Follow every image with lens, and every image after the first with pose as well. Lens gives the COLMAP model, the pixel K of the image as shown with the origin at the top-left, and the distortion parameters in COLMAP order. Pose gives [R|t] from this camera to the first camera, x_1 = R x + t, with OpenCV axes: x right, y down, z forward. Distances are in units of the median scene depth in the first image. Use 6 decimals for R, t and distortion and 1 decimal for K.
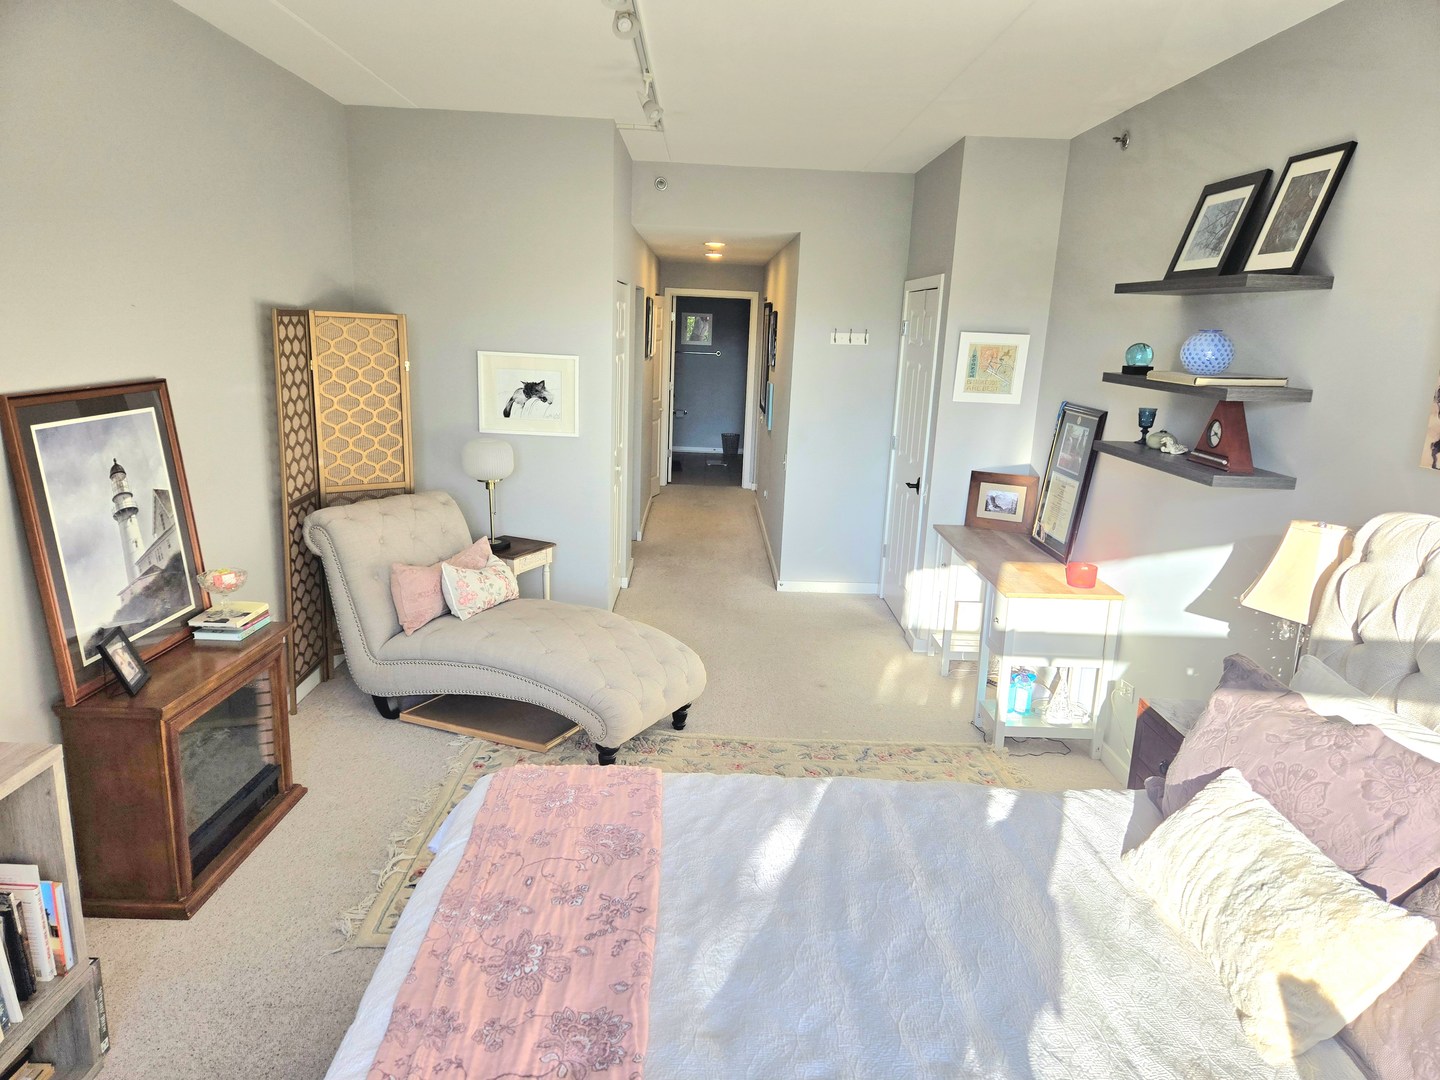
lens RADIAL K [[963.8, 0, 720.1], [0, 963.8, 543.8], [0, 0, 1]] dist [0.045266, -0.029864]
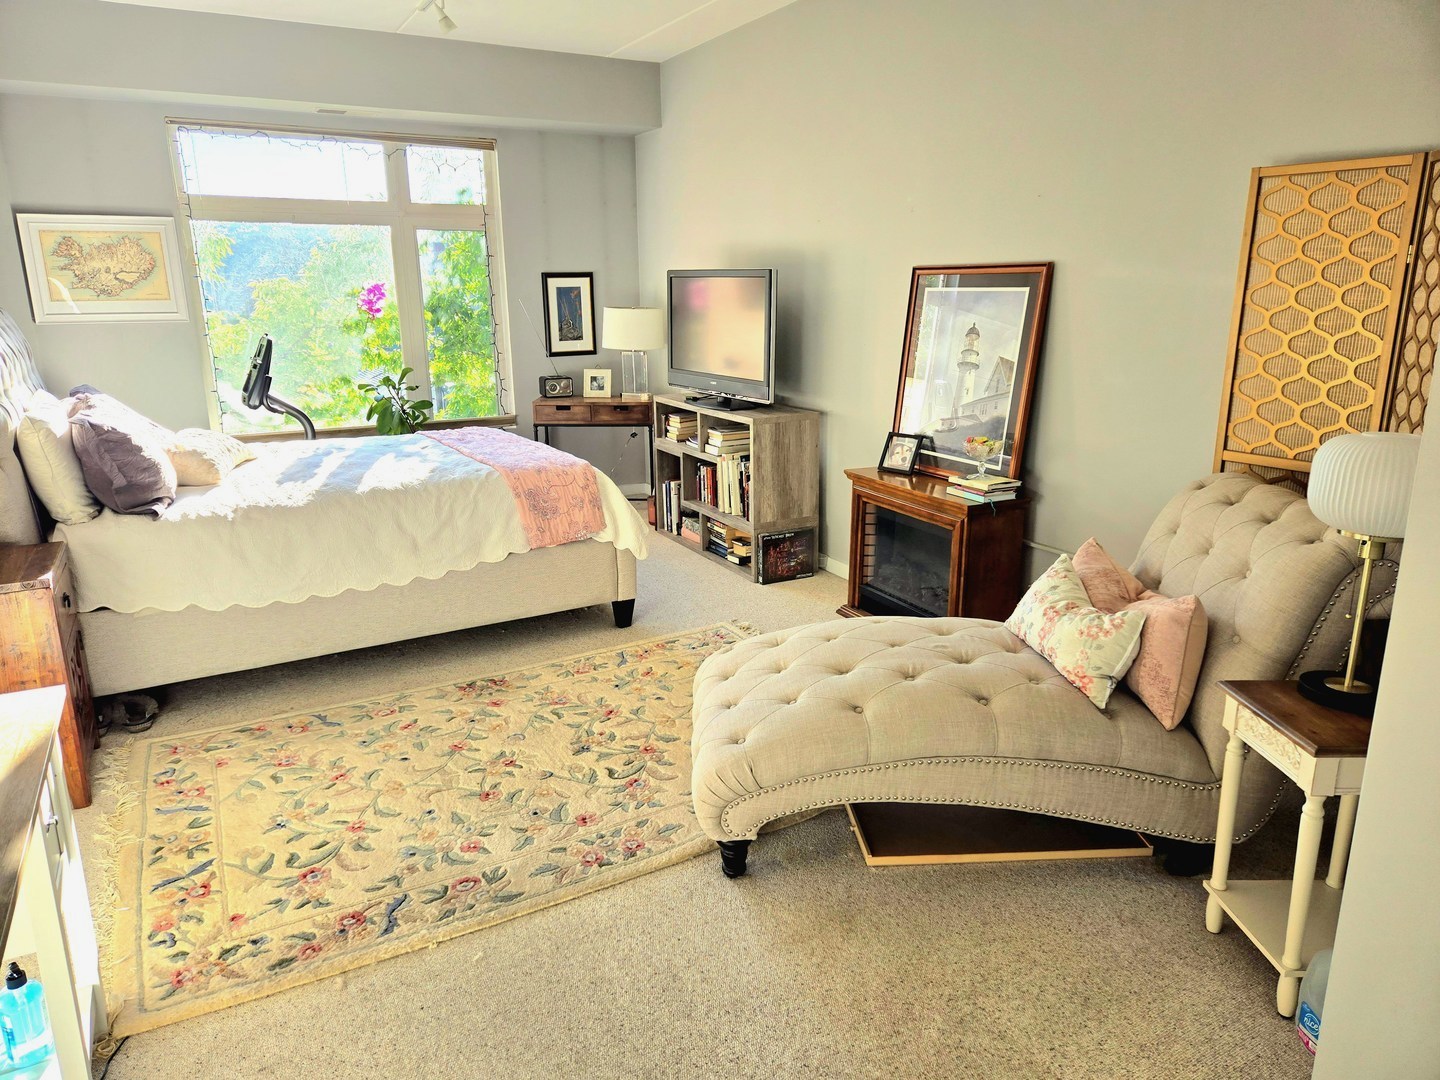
lens RADIAL K [[963.8, 0, 716.8], [0, 963.8, 541.0], [0, 0, 1]] dist [0.045266, -0.029864]
pose [[-0.878409, 0.090981, -0.469169, 0.307599], [-0.133274, 0.896133, 0.423302, -0.318794], [0.458950, 0.434360, -0.775046, 1.918149]]
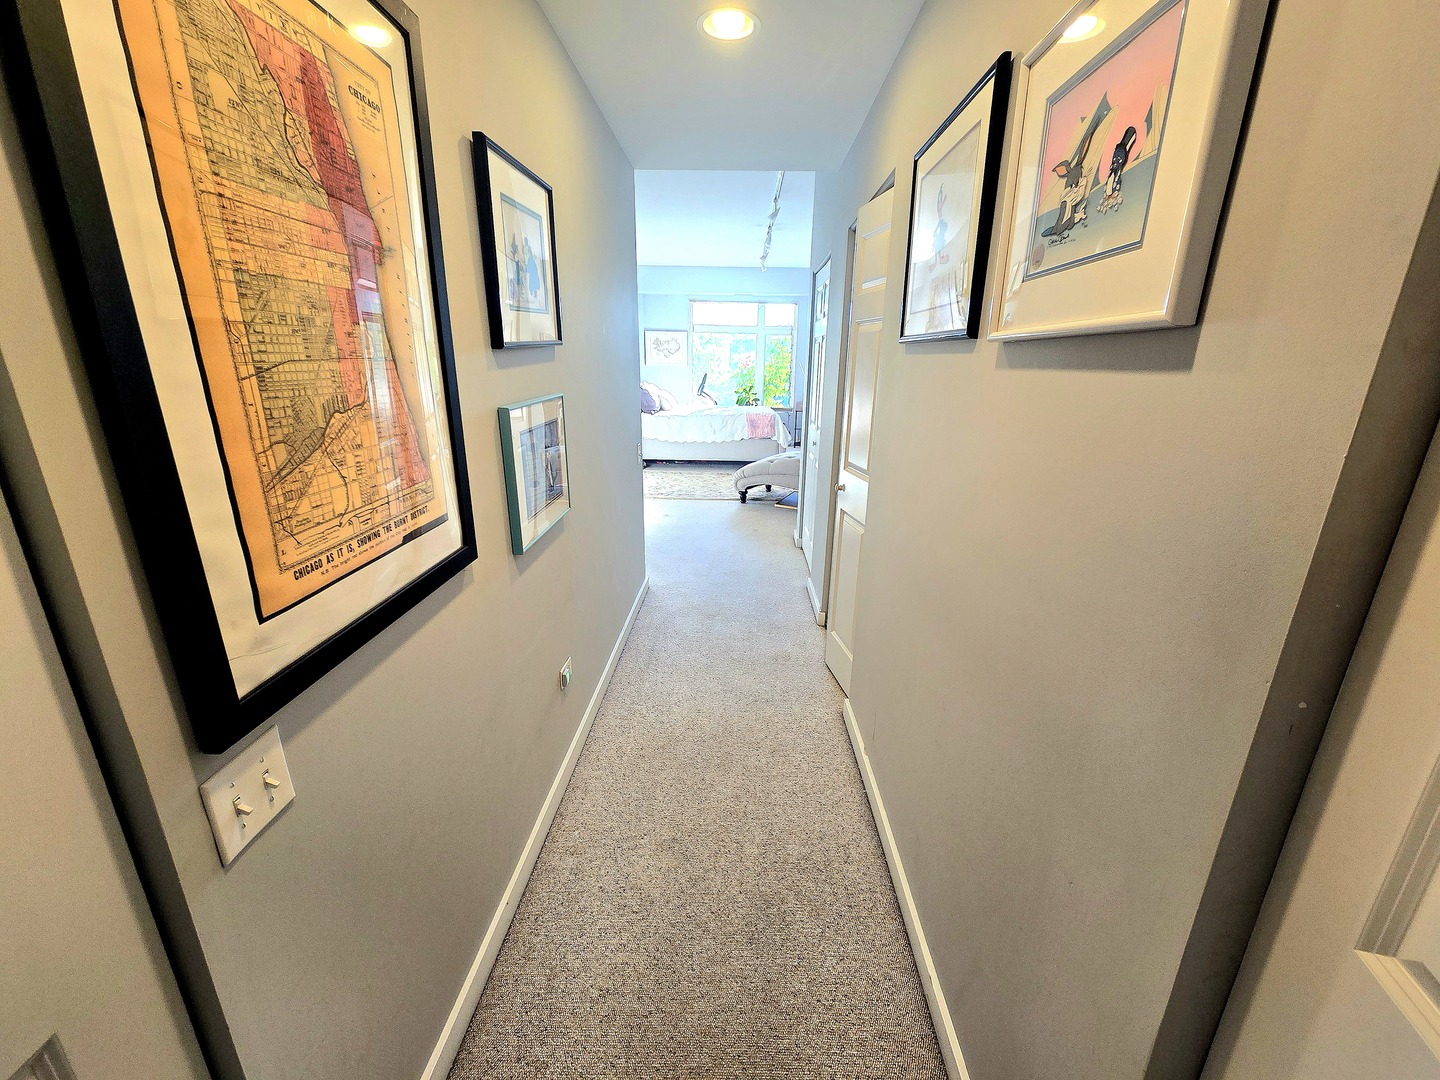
lens RADIAL K [[583.6, 0, 725.0], [0, 583.6, 536.0], [0, 0, 1]] dist [-0.000239, -0.000002]
pose [[-0.997760, -0.065399, 0.014067, 0.009951], [-0.049686, 0.865311, 0.498767, -0.565447], [-0.044791, 0.496951, -0.866622, 3.002221]]
